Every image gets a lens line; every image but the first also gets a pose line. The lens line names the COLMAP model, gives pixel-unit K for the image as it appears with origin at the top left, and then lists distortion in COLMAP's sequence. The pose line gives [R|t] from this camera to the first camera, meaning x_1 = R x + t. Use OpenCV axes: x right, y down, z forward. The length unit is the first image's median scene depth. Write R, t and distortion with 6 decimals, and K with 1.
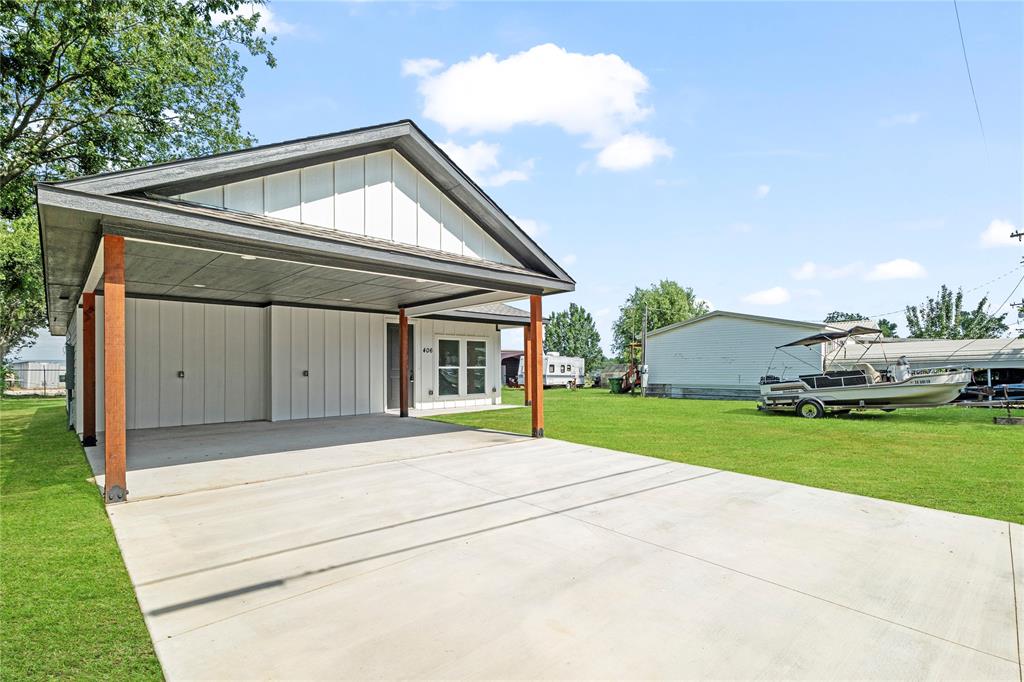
lens RADIAL K [[481.6, 0, 517.4], [0, 481.6, 352.3], [0, 0, 1]] dist [0.002578, -0.000205]
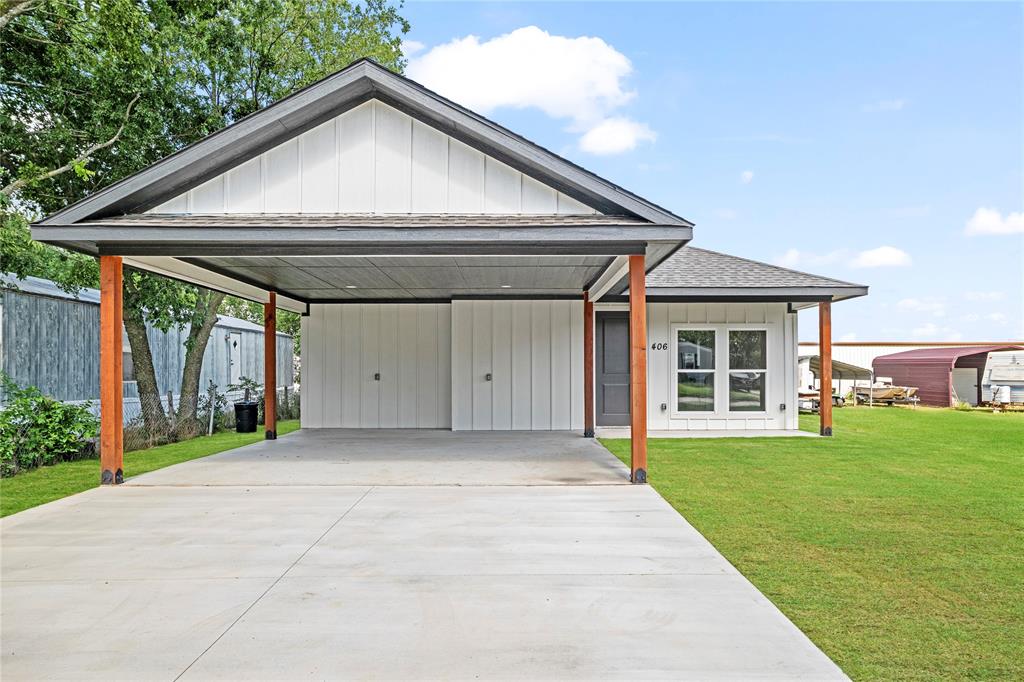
lens RADIAL K [[629.4, 0, 513.7], [0, 629.4, 362.3], [0, 0, 1]] dist [-0.001826, 0.000200]
pose [[0.724611, -0.006338, -0.689129, 0.369676], [0.018454, 0.999778, 0.010209, 0.007004], [0.688911, -0.020114, 0.724567, 0.230313]]
